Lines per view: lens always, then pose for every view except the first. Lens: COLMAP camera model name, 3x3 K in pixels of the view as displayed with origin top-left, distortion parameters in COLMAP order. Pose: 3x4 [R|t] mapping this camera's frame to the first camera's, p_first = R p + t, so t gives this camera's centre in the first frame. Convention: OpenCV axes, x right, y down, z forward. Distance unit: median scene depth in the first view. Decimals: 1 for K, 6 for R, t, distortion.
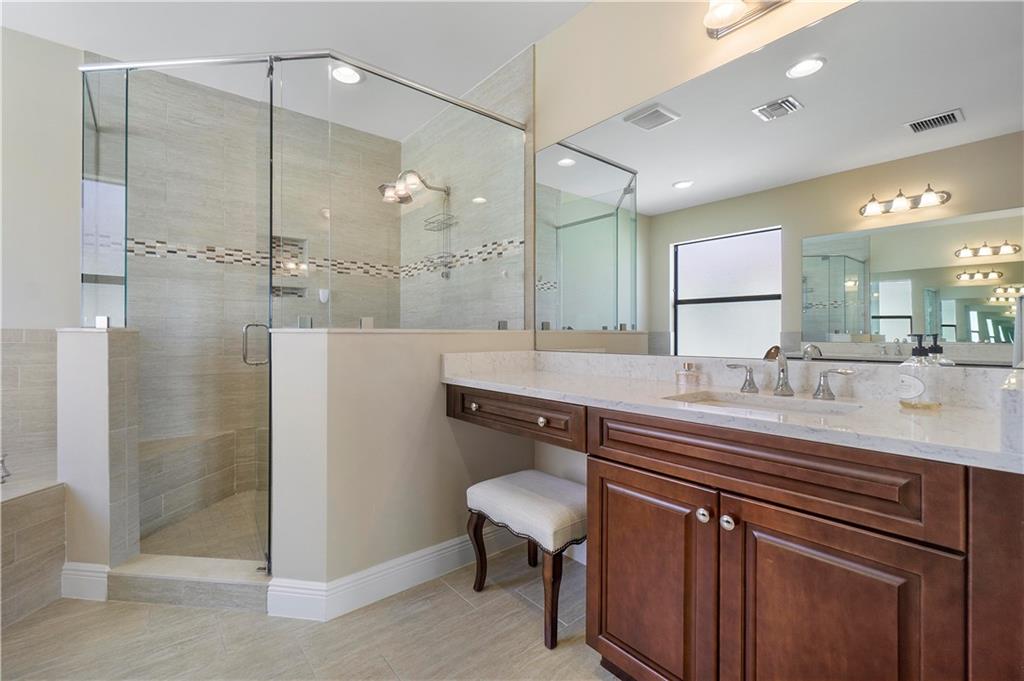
lens RADIAL K [[440.9, 0, 504.1], [0, 440.9, 337.1], [0, 0, 1]] dist [-0.004860, 0.000302]
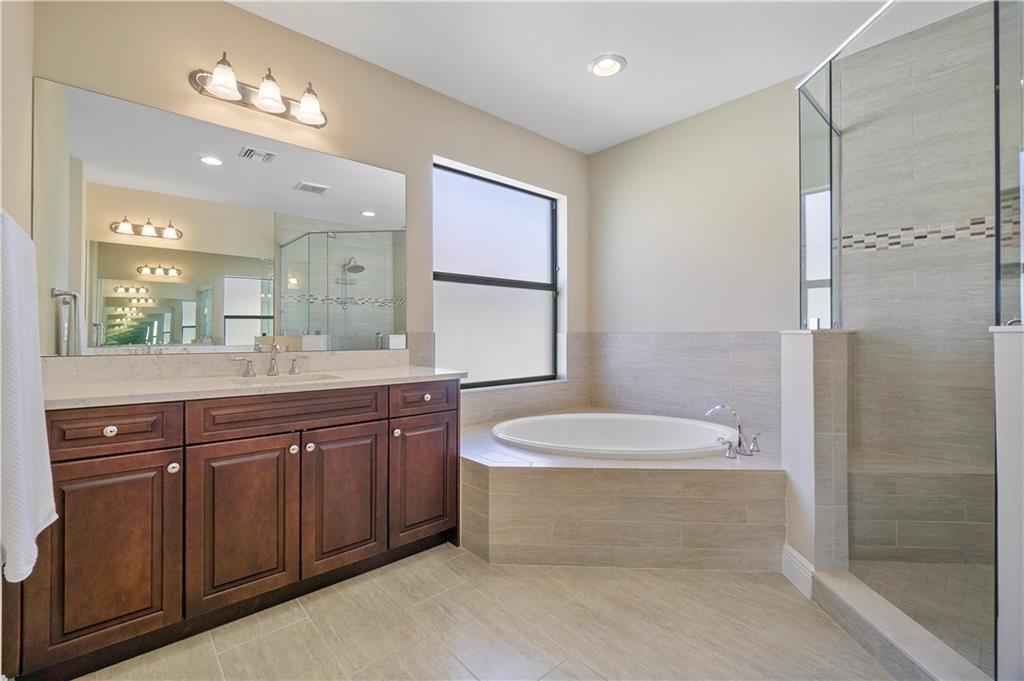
lens RADIAL K [[440.9, 0, 507.1], [0, 440.9, 335.6], [0, 0, 1]] dist [-0.004860, 0.000302]
pose [[0.036516, -0.004610, -0.999322, 0.074483], [-0.001050, 0.999989, -0.004652, -0.001474], [0.999333, 0.001219, 0.036511, 0.247171]]
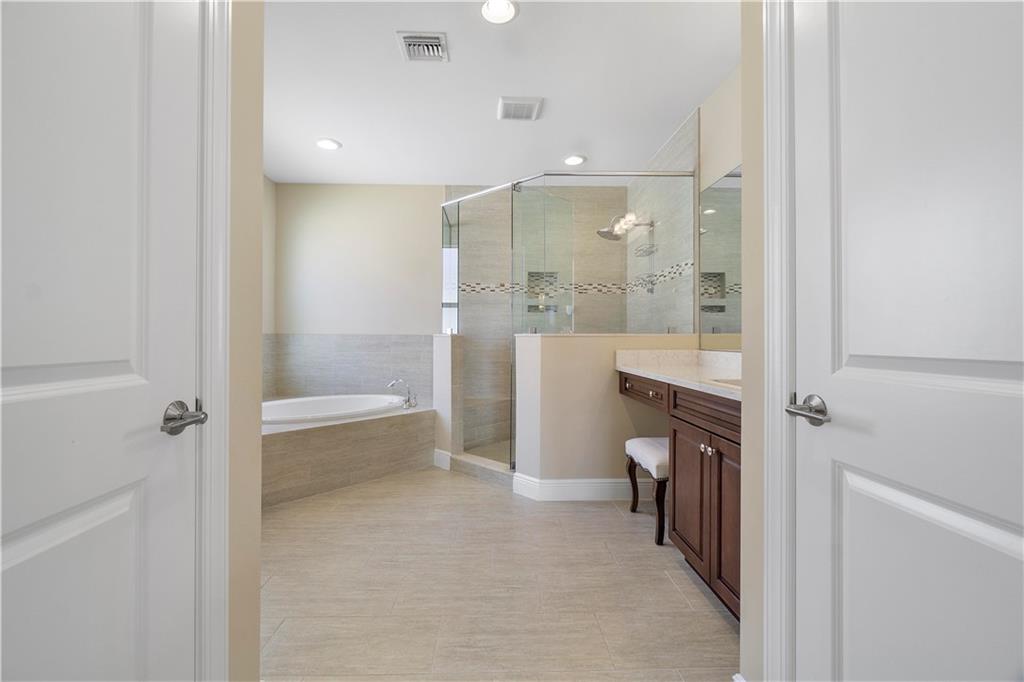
lens RADIAL K [[440.9, 0, 505.9], [0, 440.9, 339.0], [0, 0, 1]] dist [-0.004860, 0.000302]
pose [[0.794498, 0.001439, -0.607265, 0.486892], [-0.003018, 0.999994, -0.001578, 0.003285], [0.607259, 0.003086, 0.794498, -0.417436]]
